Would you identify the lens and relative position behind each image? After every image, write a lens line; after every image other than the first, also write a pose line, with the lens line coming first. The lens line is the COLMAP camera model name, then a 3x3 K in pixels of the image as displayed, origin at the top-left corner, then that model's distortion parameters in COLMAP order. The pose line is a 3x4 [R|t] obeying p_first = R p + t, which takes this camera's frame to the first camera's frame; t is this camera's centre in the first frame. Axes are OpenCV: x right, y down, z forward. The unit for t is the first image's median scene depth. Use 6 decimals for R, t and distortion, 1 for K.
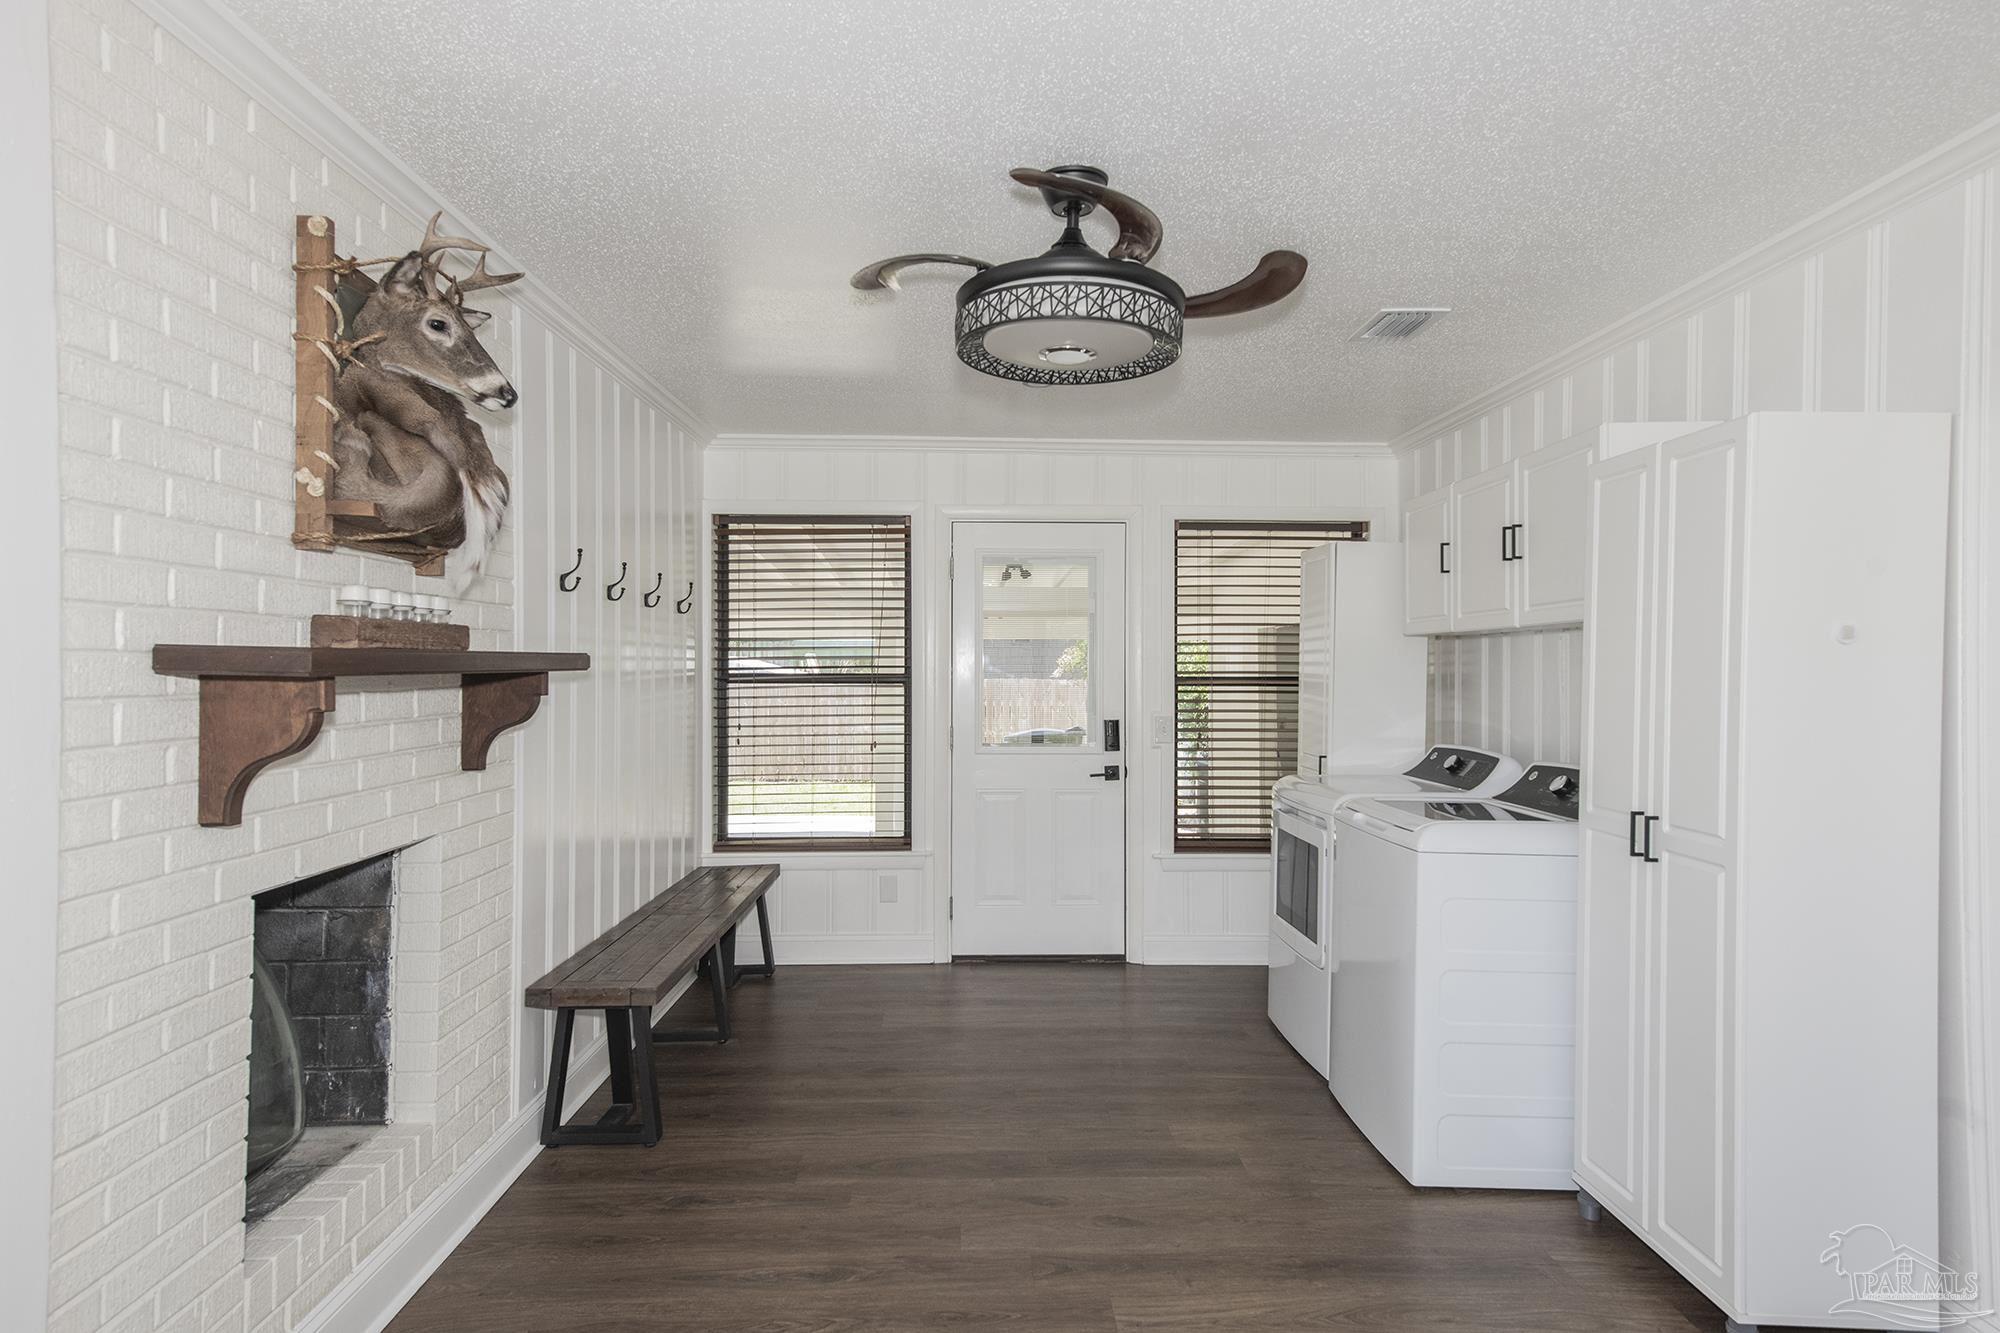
lens RADIAL K [[1114.1, 0, 1000.0], [0, 1114.1, 666.5], [0, 0, 1]] dist [0.000373, 0.000020]
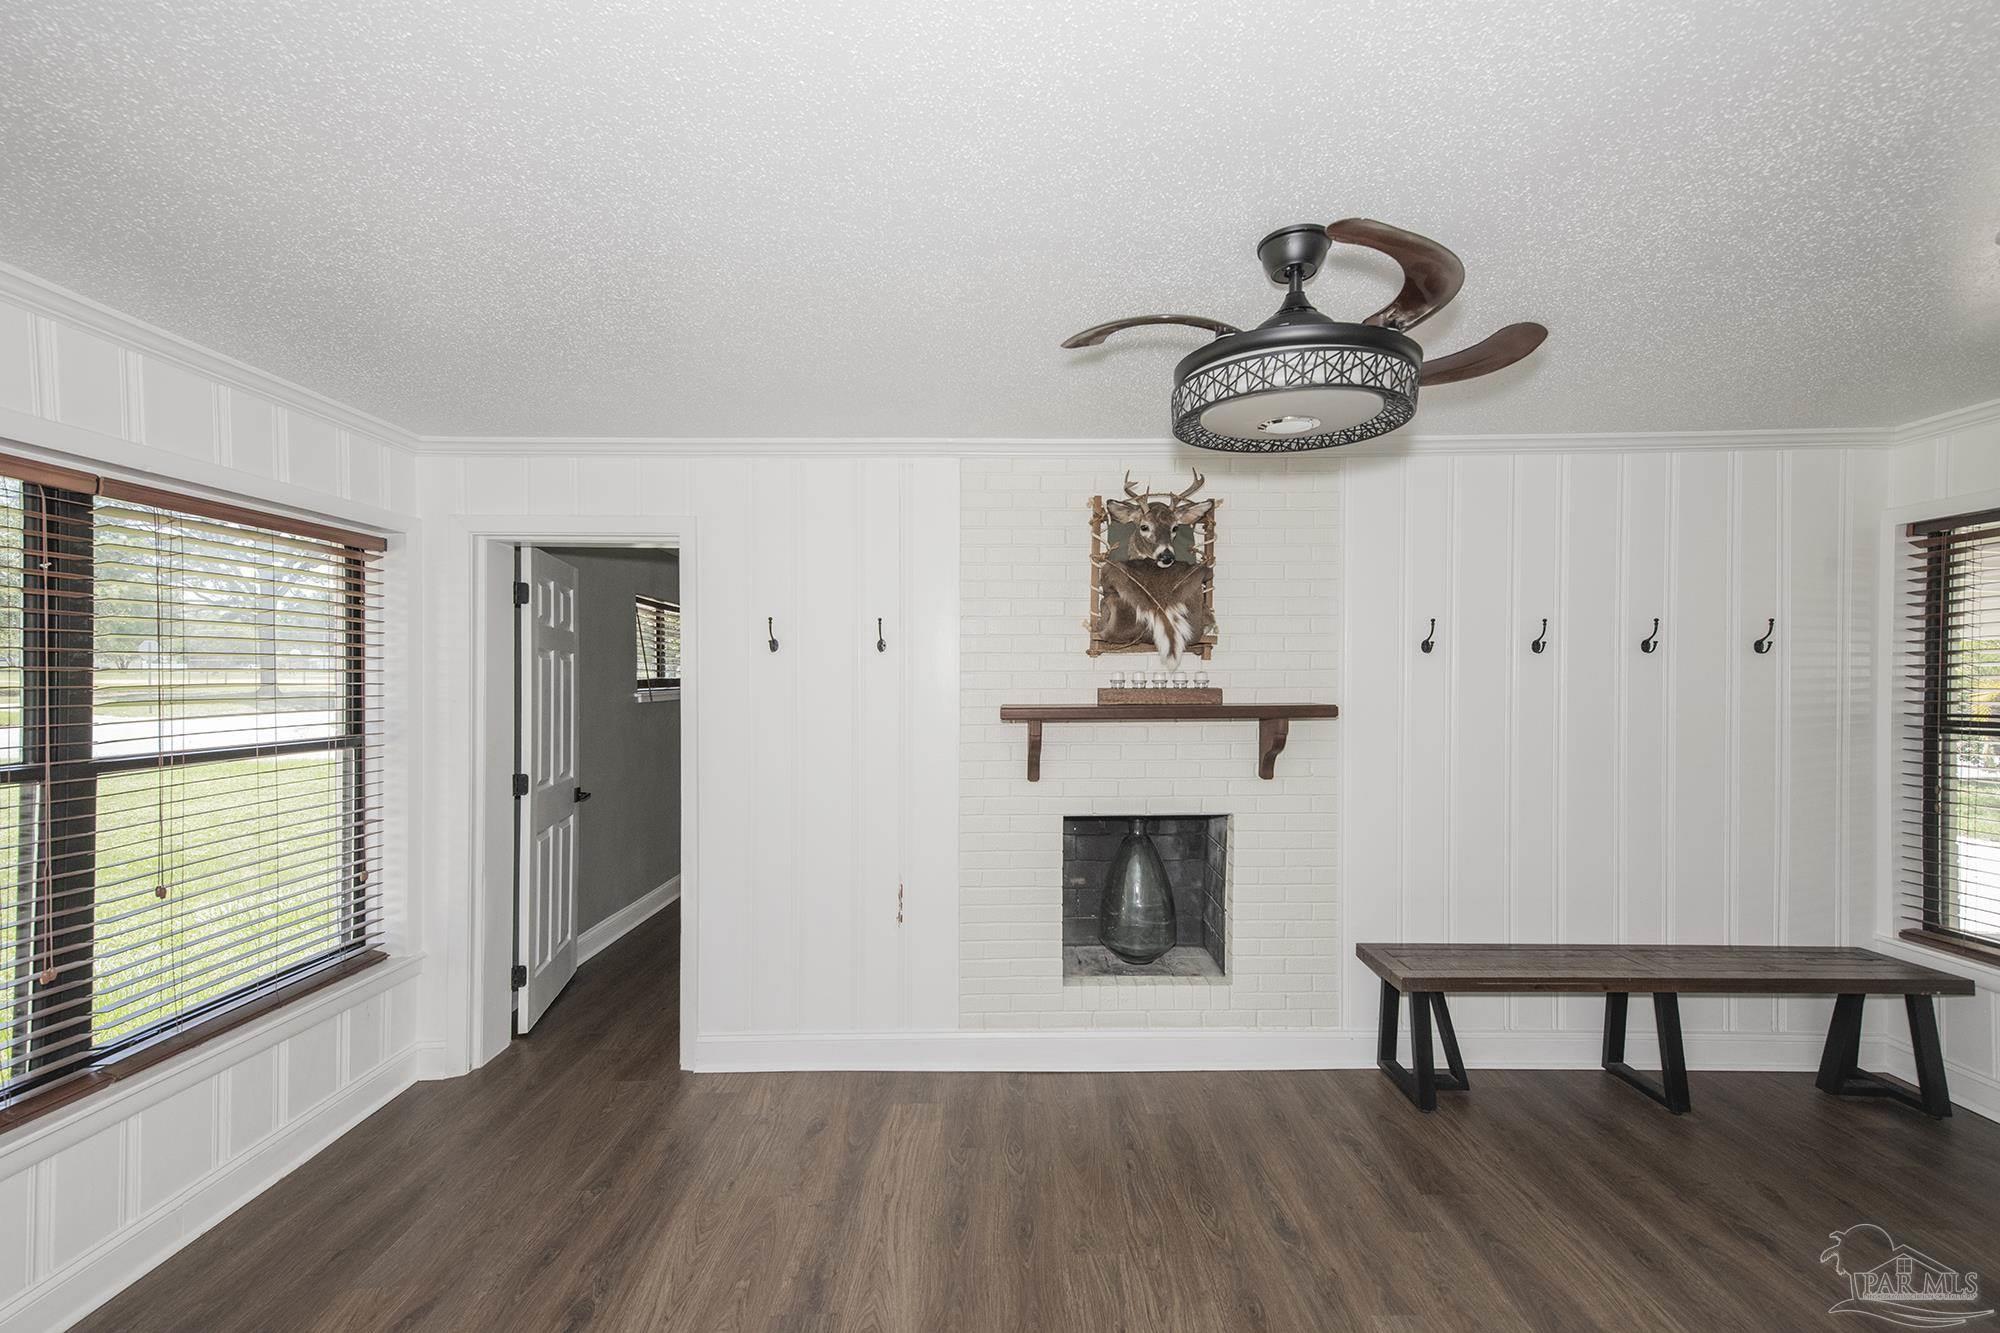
lens RADIAL K [[811.2, 0, 1000.0], [0, 811.2, 666.5], [0, 0, 1]] dist [0.027573, 0.000075]
pose [[-0.021860, -0.006205, -0.999742, 0.747123], [0.005820, 0.999963, -0.006334, -0.064006], [0.999744, -0.005957, -0.021823, 0.703105]]
